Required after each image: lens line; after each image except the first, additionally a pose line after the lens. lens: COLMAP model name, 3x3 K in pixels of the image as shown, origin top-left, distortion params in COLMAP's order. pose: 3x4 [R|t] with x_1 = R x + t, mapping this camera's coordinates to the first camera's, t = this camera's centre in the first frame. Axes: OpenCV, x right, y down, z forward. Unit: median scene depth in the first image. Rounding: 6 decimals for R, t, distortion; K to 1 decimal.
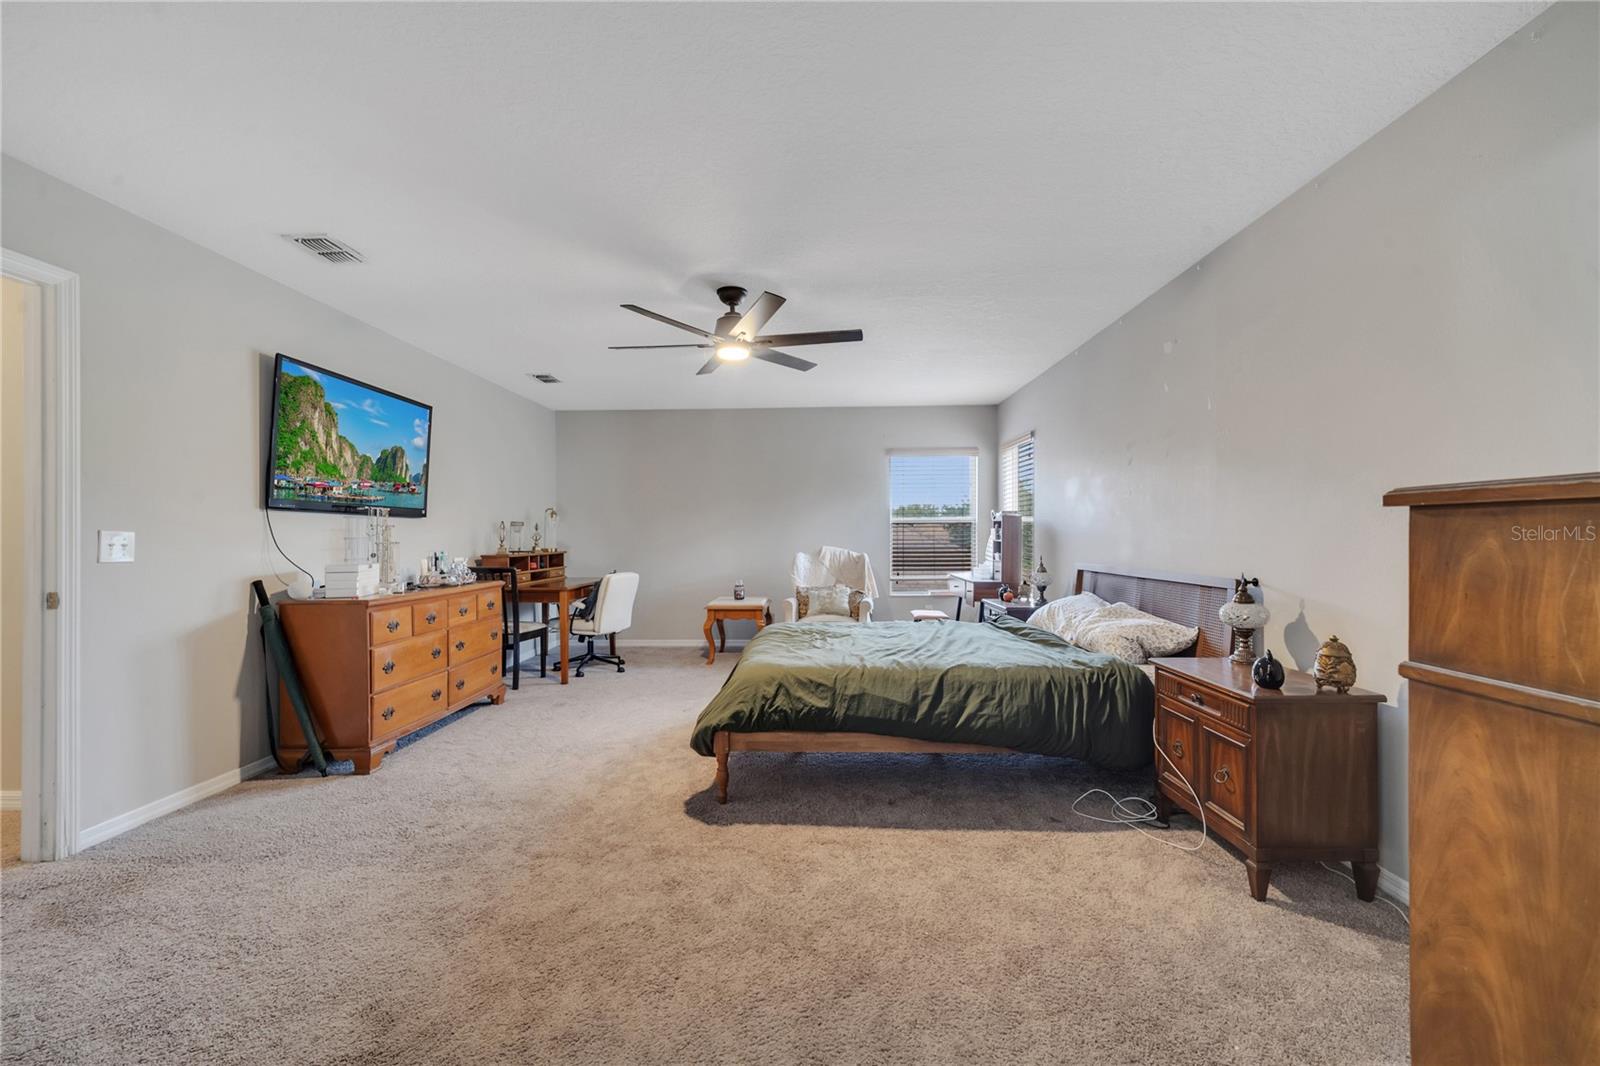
lens RADIAL K [[641.0, 0, 798.4], [0, 641.0, 536.3], [0, 0, 1]] dist [-0.002339, -0.000549]
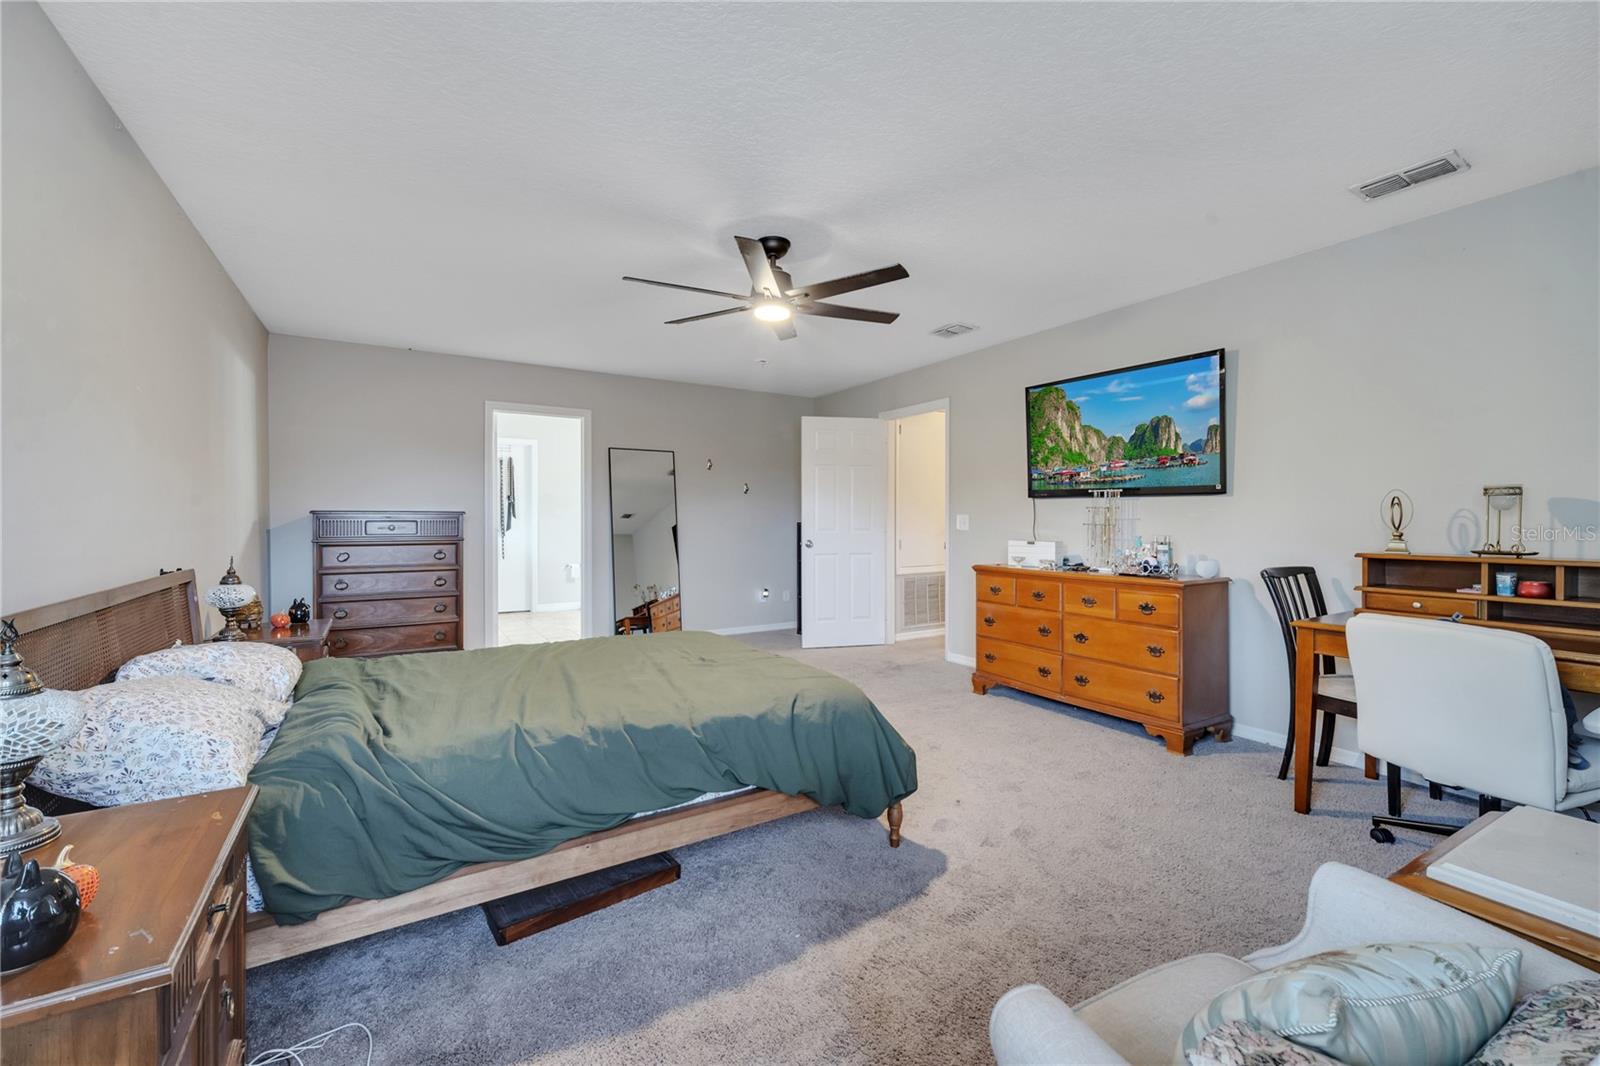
lens RADIAL K [[641.0, 0, 798.4], [0, 641.0, 536.3], [0, 0, 1]] dist [-0.002339, -0.000549]
pose [[-0.727985, 0.020121, -0.685297, 0.400551], [-0.000201, 0.999563, 0.029562, 0.001607], [0.685593, 0.021659, -0.727663, 1.450115]]
